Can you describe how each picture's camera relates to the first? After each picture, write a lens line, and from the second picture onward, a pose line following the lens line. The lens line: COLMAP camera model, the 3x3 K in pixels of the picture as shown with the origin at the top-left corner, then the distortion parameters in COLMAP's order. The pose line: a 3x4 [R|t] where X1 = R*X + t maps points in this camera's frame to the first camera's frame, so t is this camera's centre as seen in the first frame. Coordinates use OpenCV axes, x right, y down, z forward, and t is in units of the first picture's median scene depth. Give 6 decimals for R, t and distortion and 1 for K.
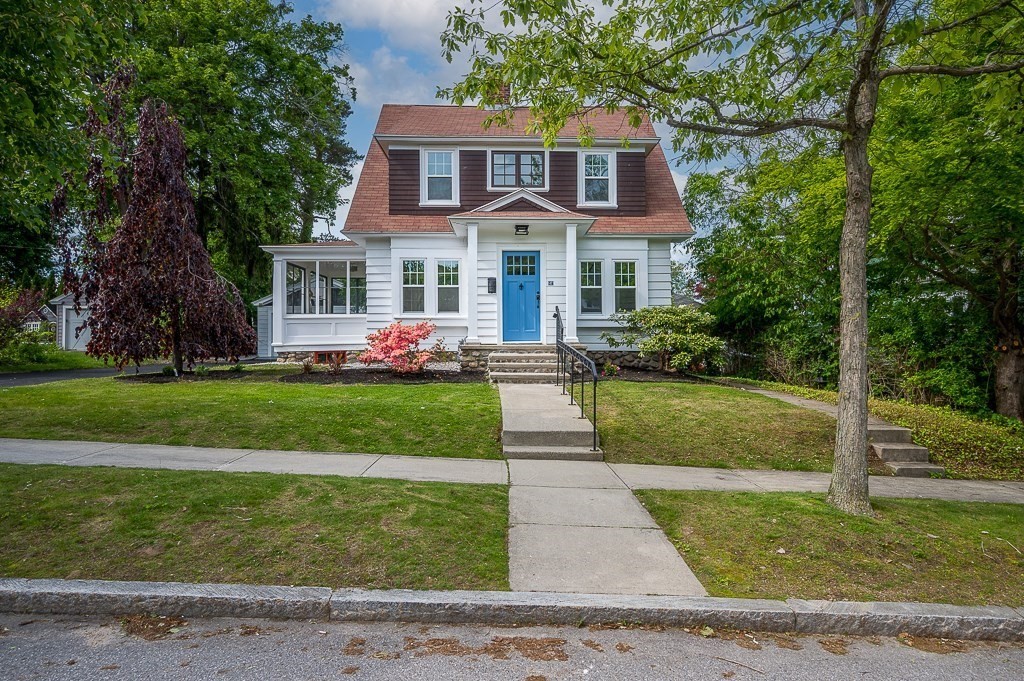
lens RADIAL K [[570.6, 0, 505.9], [0, 570.6, 343.2], [0, 0, 1]] dist [-0.001176, 0.000723]
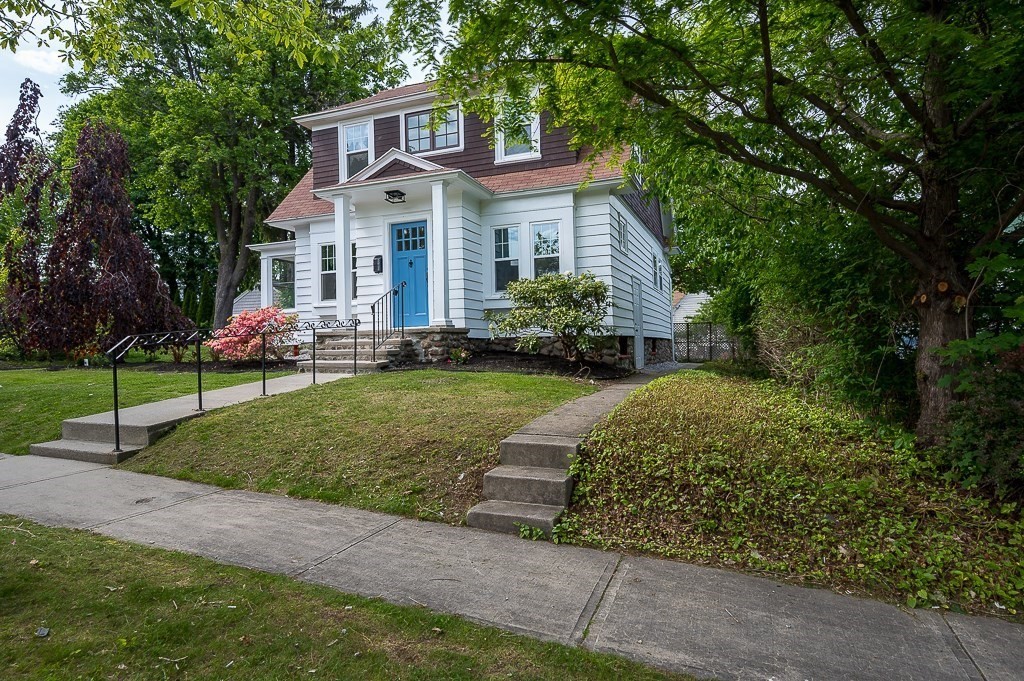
lens RADIAL K [[570.6, 0, 512.7], [0, 570.6, 339.3], [0, 0, 1]] dist [-0.001176, 0.000723]
pose [[0.924828, -0.020310, -0.379842, 0.492754], [0.013972, 0.999713, -0.019435, 0.033589], [0.380128, 0.012667, 0.924847, 0.267576]]
